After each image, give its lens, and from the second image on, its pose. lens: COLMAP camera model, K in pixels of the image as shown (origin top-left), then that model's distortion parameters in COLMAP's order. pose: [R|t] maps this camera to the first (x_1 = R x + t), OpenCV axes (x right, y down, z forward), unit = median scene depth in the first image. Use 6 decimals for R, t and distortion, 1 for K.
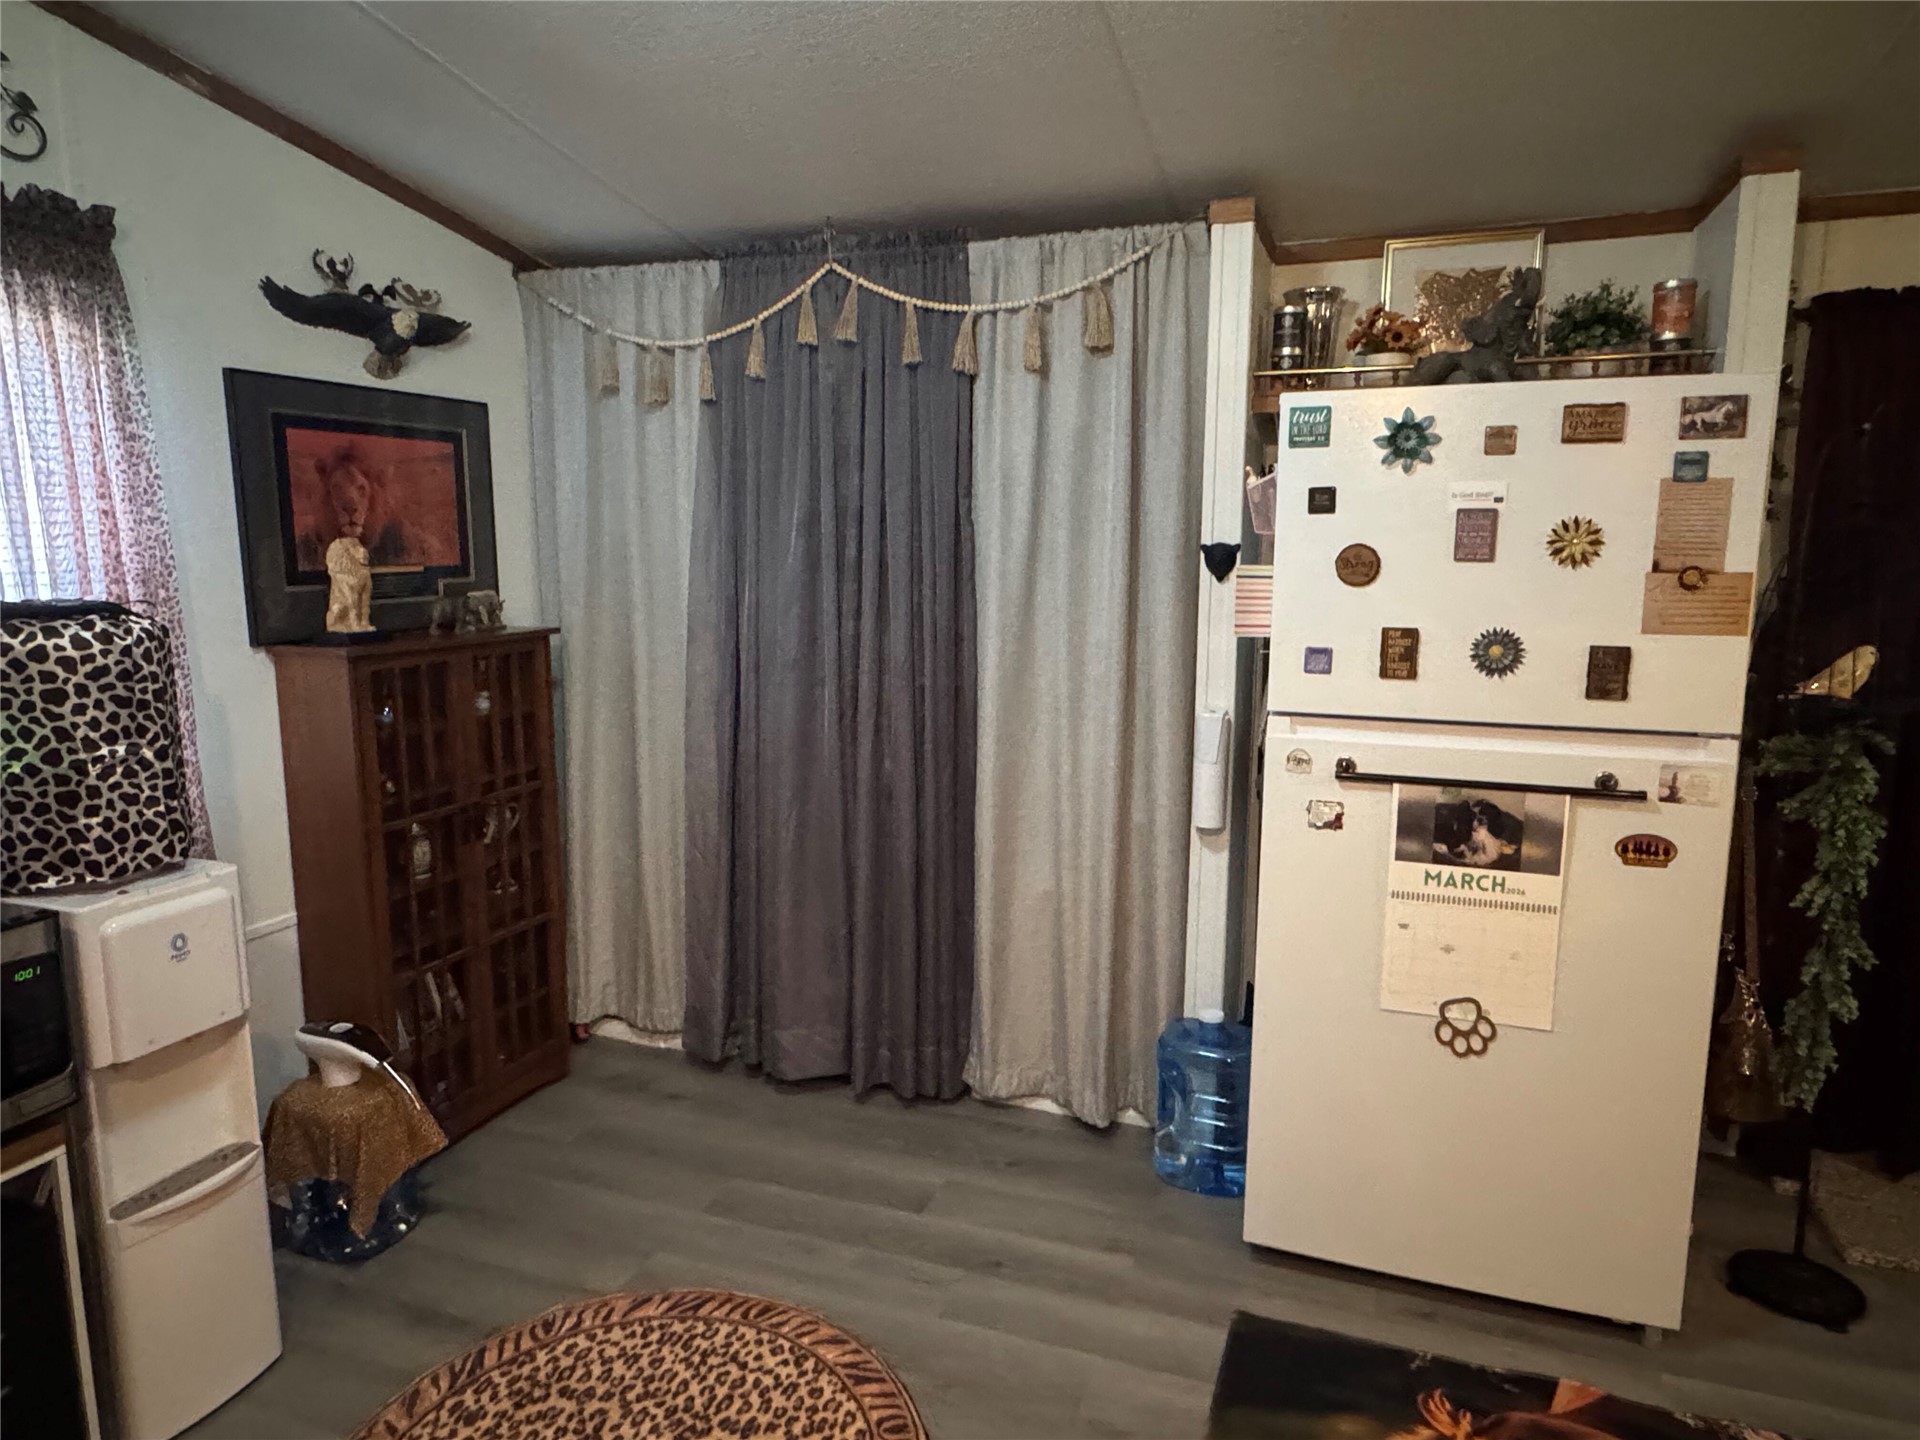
lens RADIAL K [[1152.8, 0, 961.8], [0, 1152.8, 716.5], [0, 0, 1]] dist [-0.001700, -0.001784]
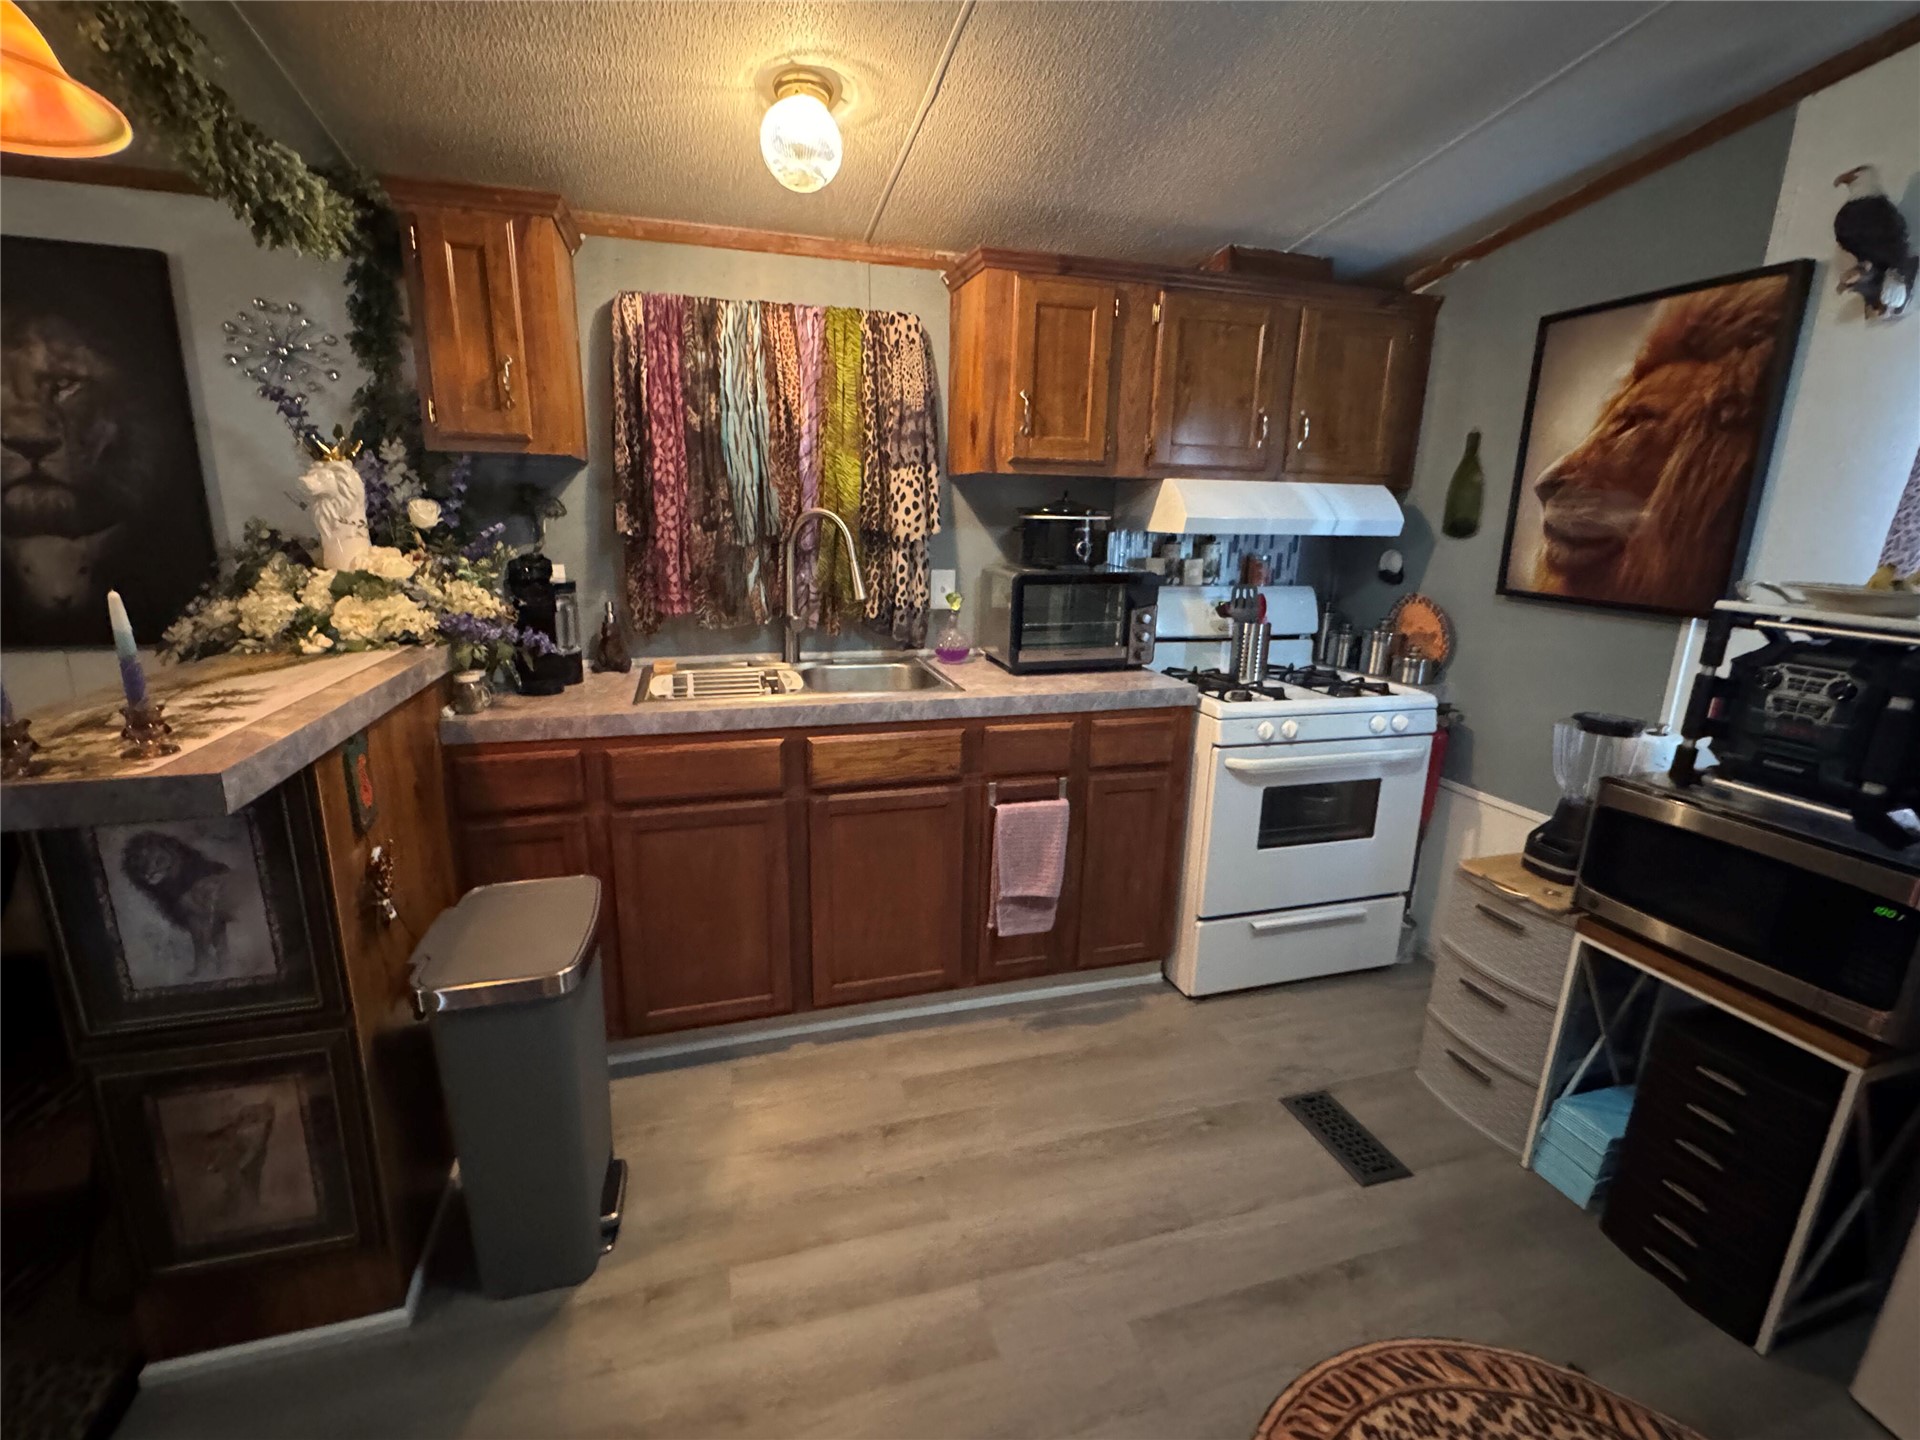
lens RADIAL K [[847.2, 0, 955.8], [0, 847.2, 720.3], [0, 0, 1]] dist [-0.003136, -0.000355]
pose [[-0.799905, 0.125453, -0.586868, 0.332224], [-0.113290, 0.928757, 0.352953, -0.121584], [0.589337, 0.348815, -0.728705, 0.860460]]
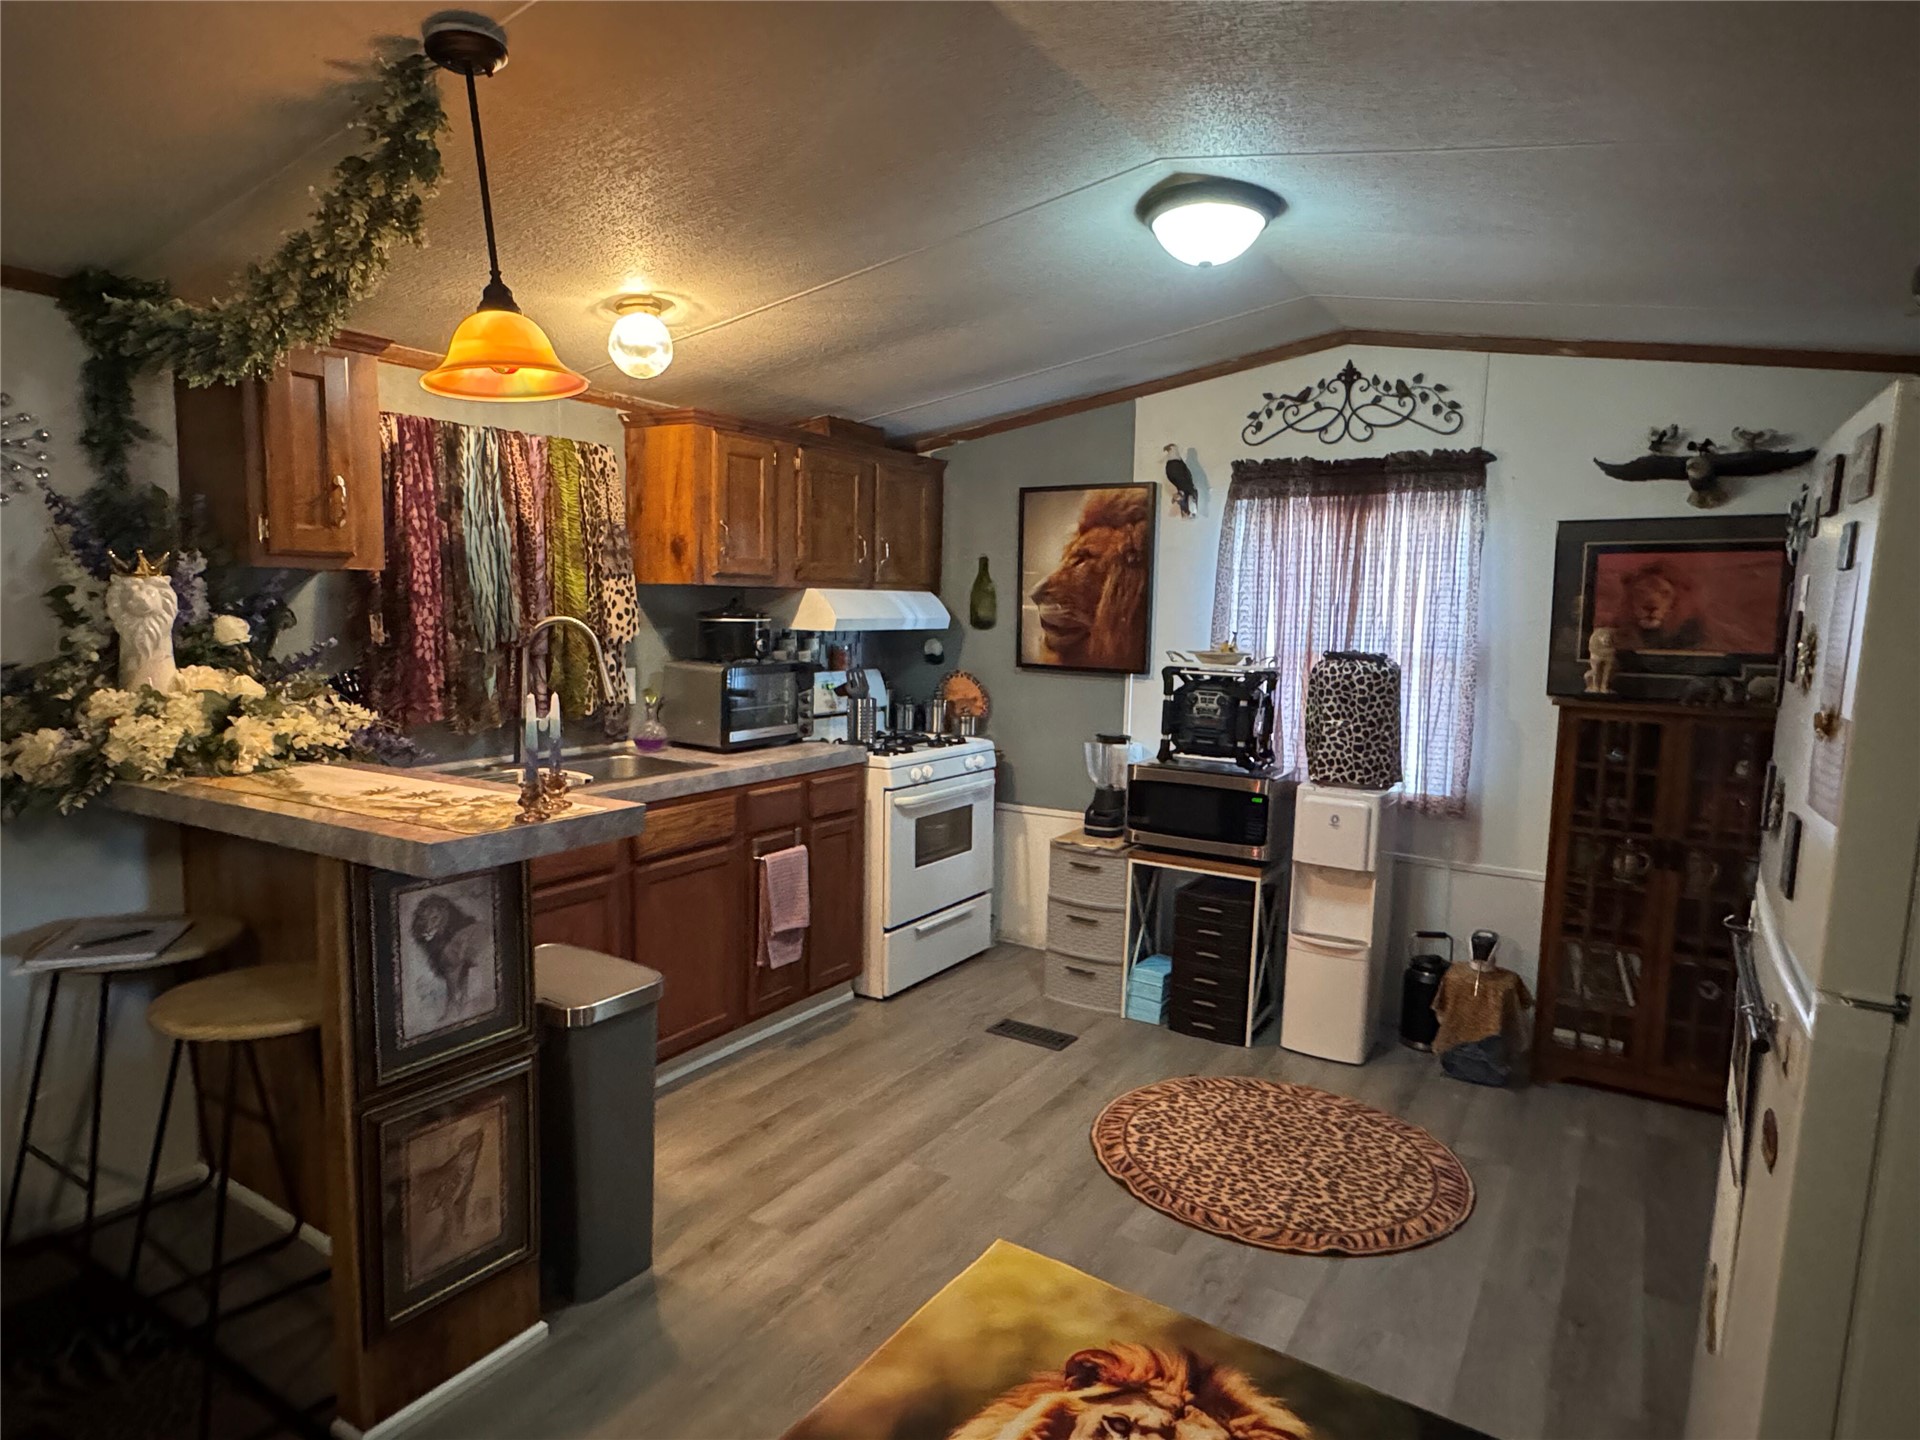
lens RADIAL K [[1108.7, 0, 953.3], [0, 1108.7, 725.4], [0, 0, 1]] dist [-0.000453, 0.000755]
pose [[-0.214307, 0.098788, -0.971758, 1.367096], [-0.166055, 0.976706, 0.135912, -0.122115], [0.962548, 0.190492, -0.192910, 0.694019]]
